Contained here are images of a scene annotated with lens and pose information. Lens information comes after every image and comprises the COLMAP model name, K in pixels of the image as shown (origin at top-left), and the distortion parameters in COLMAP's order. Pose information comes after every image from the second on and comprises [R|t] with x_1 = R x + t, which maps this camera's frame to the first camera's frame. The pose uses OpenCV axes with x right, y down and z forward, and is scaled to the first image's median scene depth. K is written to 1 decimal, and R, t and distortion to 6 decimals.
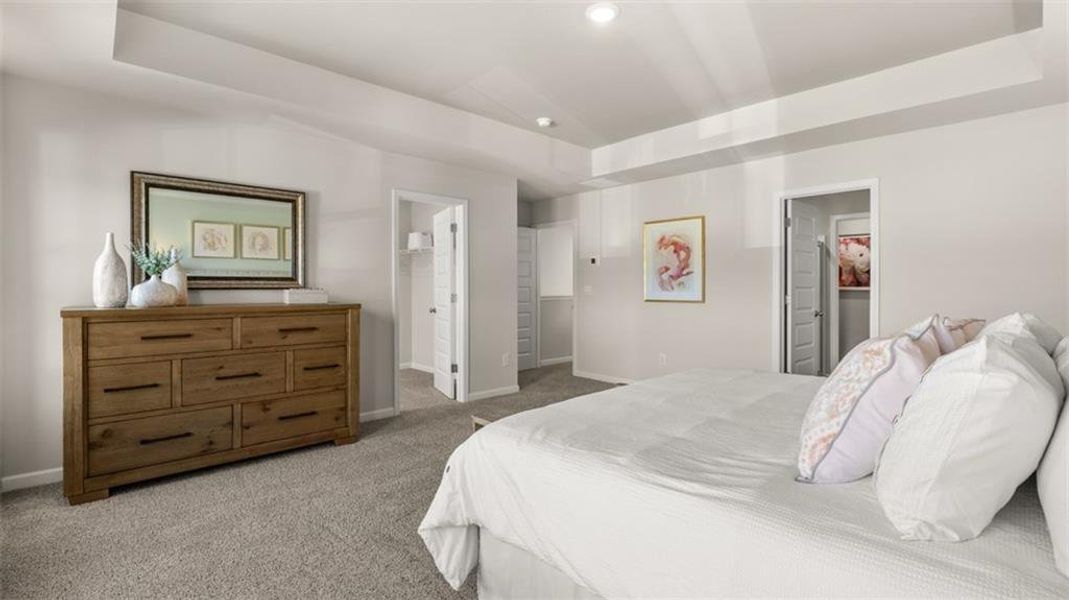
lens RADIAL K [[459.2, 0, 540.5], [0, 459.2, 290.5], [0, 0, 1]] dist [-0.002781, 0.000164]
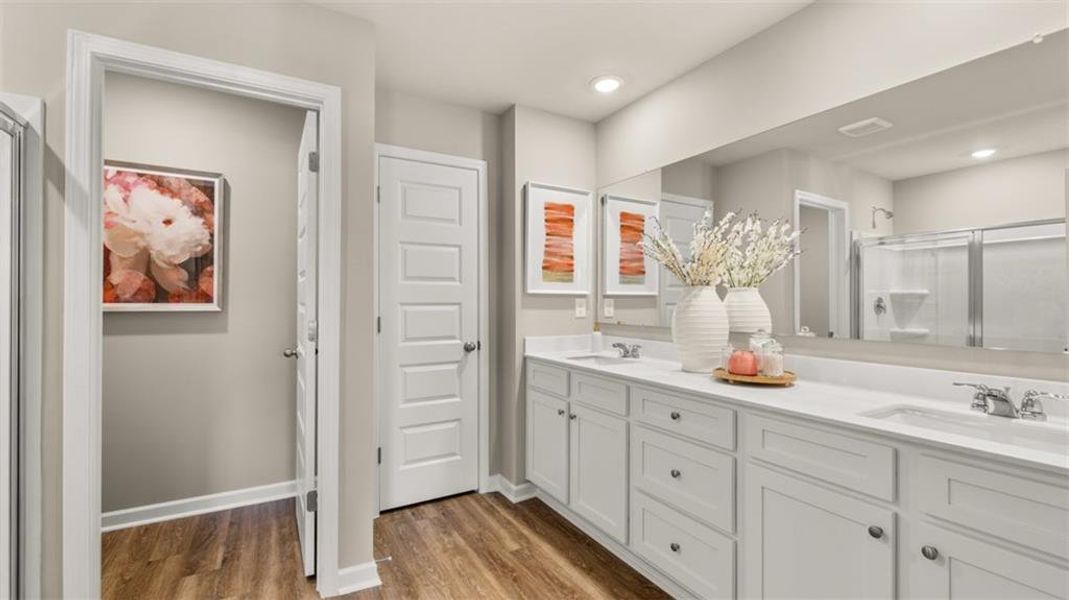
lens RADIAL K [[459.2, 0, 538.3], [0, 459.2, 304.6], [0, 0, 1]] dist [-0.002781, 0.000164]
pose [[0.228016, 0.005651, 0.973641, 0.385053], [0.006911, 0.999949, -0.007422, -0.001381], [-0.973633, 0.008421, 0.227965, 0.594465]]
